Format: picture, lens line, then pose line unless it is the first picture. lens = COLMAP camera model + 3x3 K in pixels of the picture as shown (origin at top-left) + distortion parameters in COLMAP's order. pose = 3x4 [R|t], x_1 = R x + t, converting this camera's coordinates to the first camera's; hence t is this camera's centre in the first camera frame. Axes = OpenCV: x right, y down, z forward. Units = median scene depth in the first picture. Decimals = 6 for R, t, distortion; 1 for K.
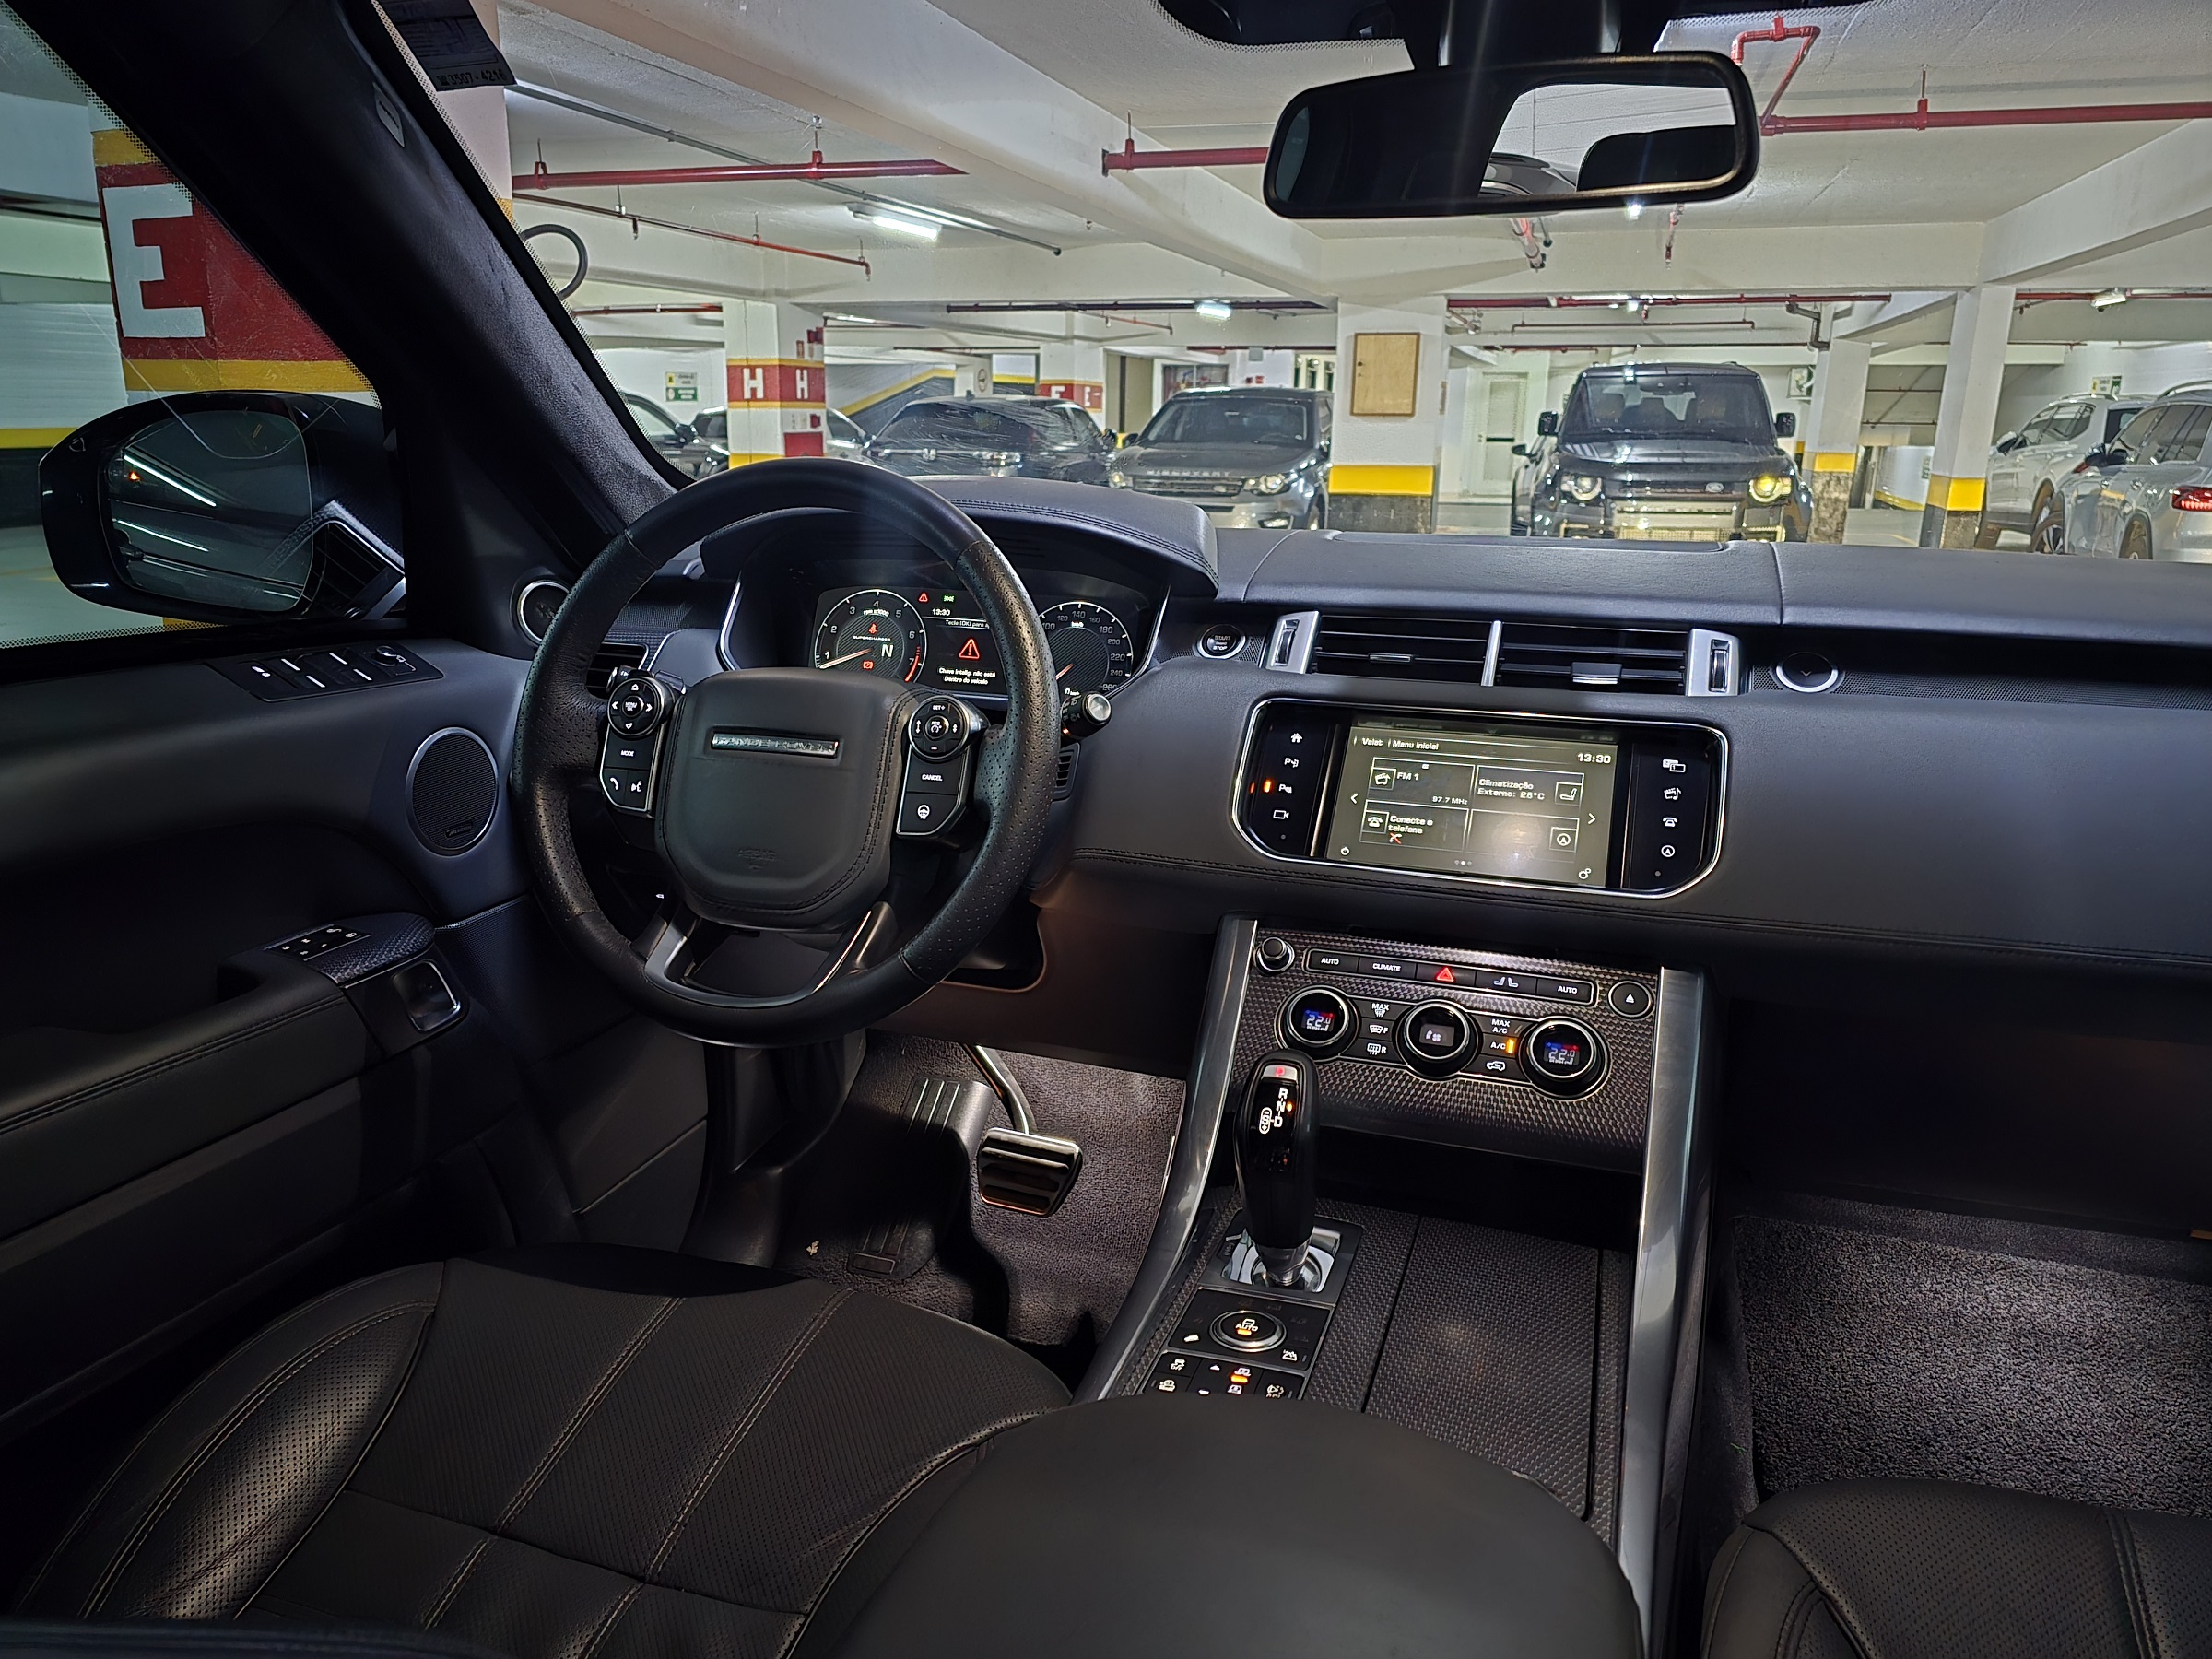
lens RADIAL K [[1483.5, 0, 1125.0], [0, 1483.5, 835.5], [0, 0, 1]] dist [0.063940, -0.063974]
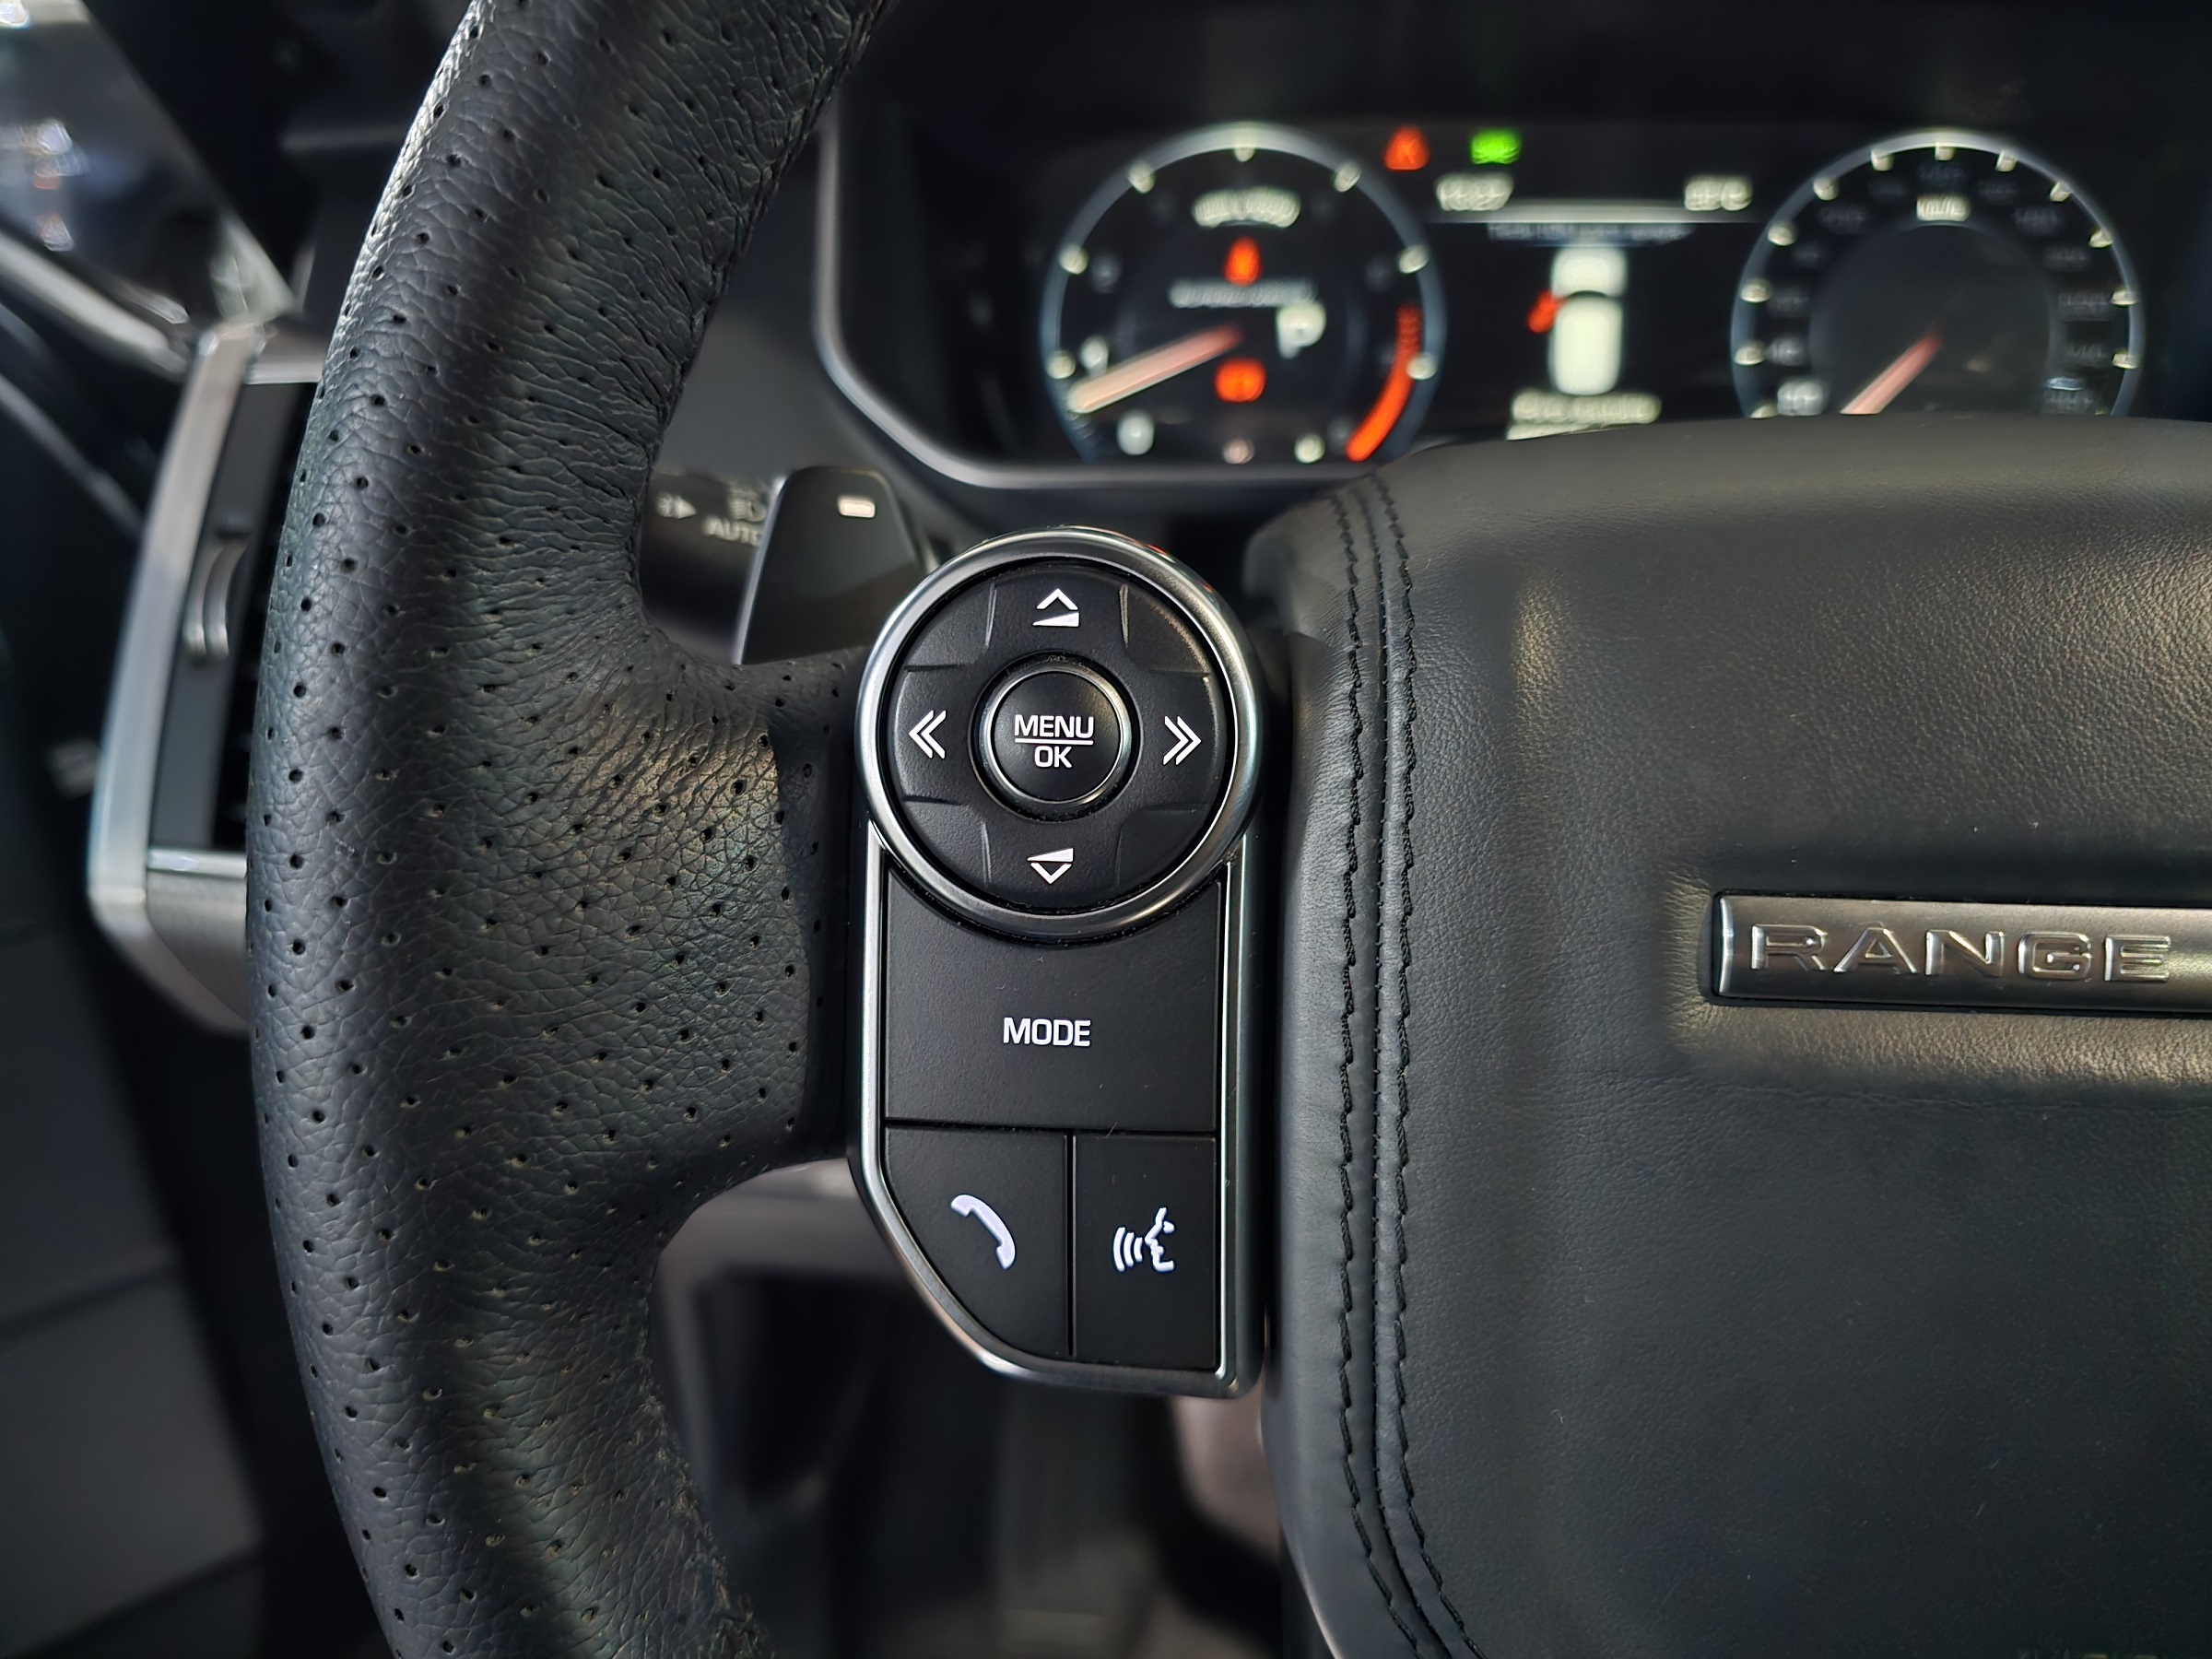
lens RADIAL K [[1483.5, 0, 1107.5], [0, 1483.5, 828.4], [0, 0, 1]] dist [0.063940, -0.063974]
pose [[0.968157, -0.119819, 0.219806, -0.289472], [0.076740, 0.977797, 0.195000, -0.085993], [-0.238290, -0.171923, 0.955856, 0.687417]]
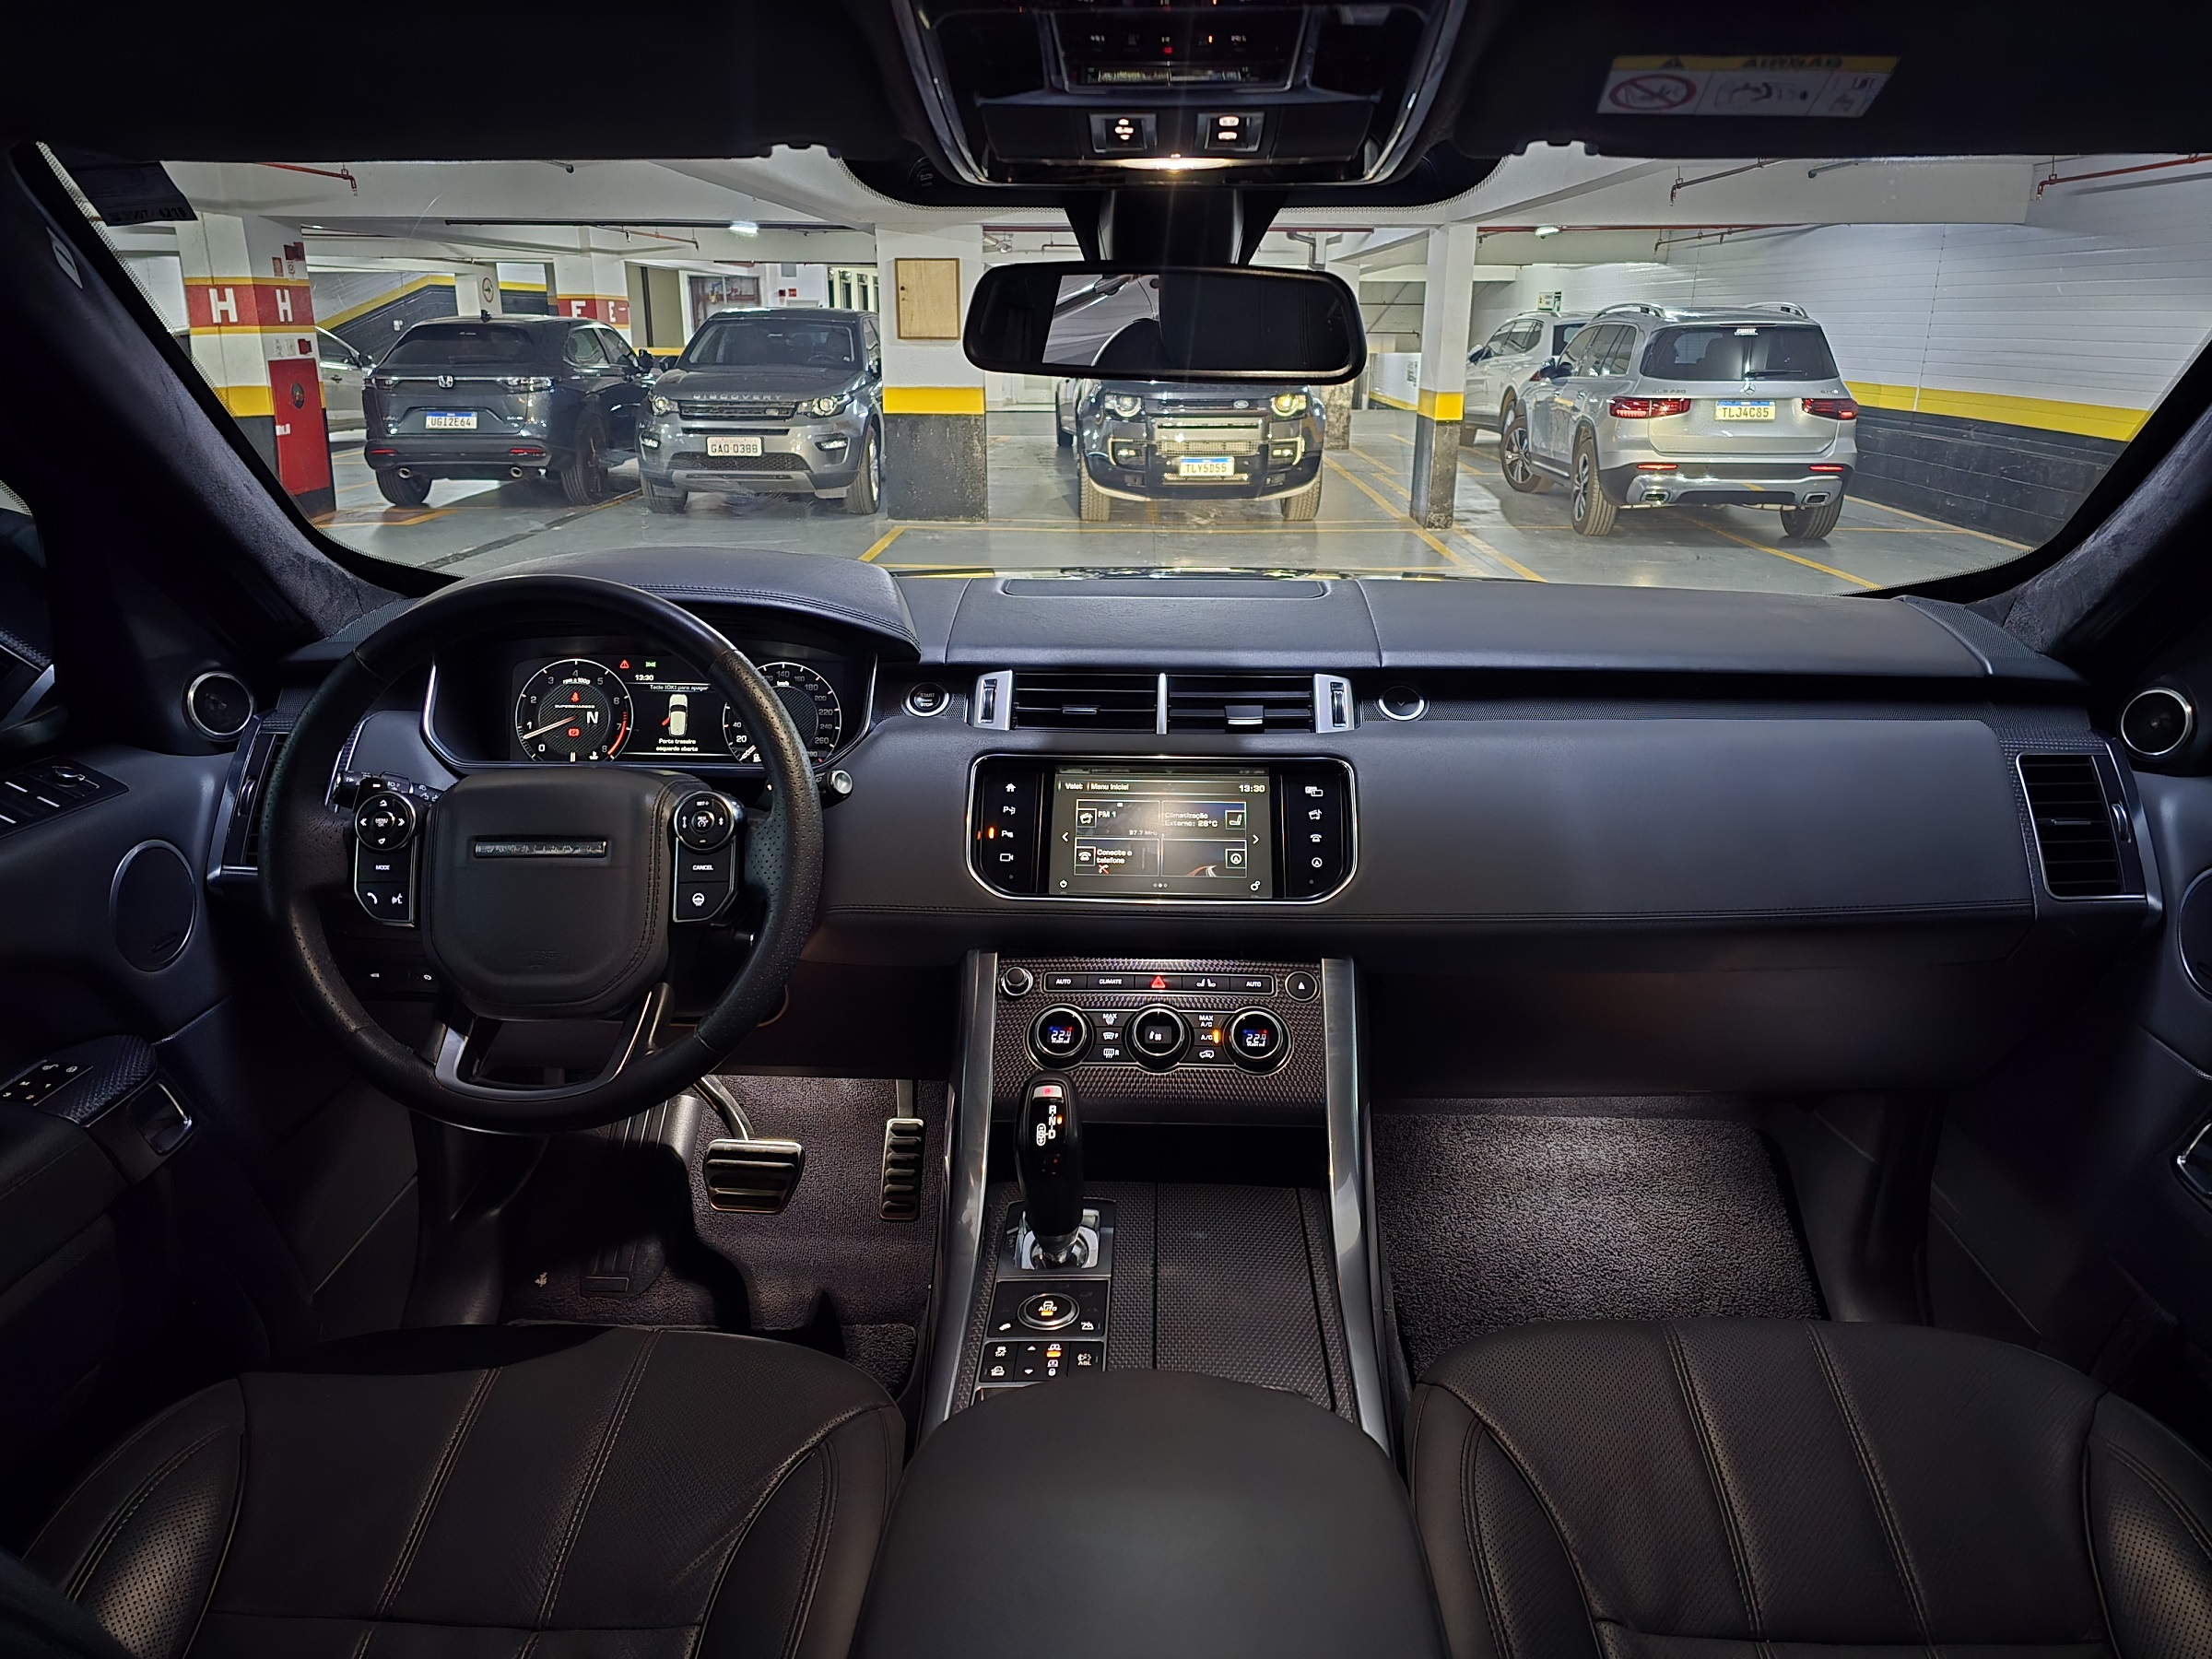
lens RADIAL K [[1483.5, 0, 1111.7], [0, 1483.5, 810.1], [0, 0, 1]] dist [0.063940, -0.063974]
pose [[0.958235, -0.095901, 0.269423, -0.100998], [0.083422, 0.994859, 0.057418, -0.090607], [-0.273545, -0.032544, 0.961309, -0.111782]]
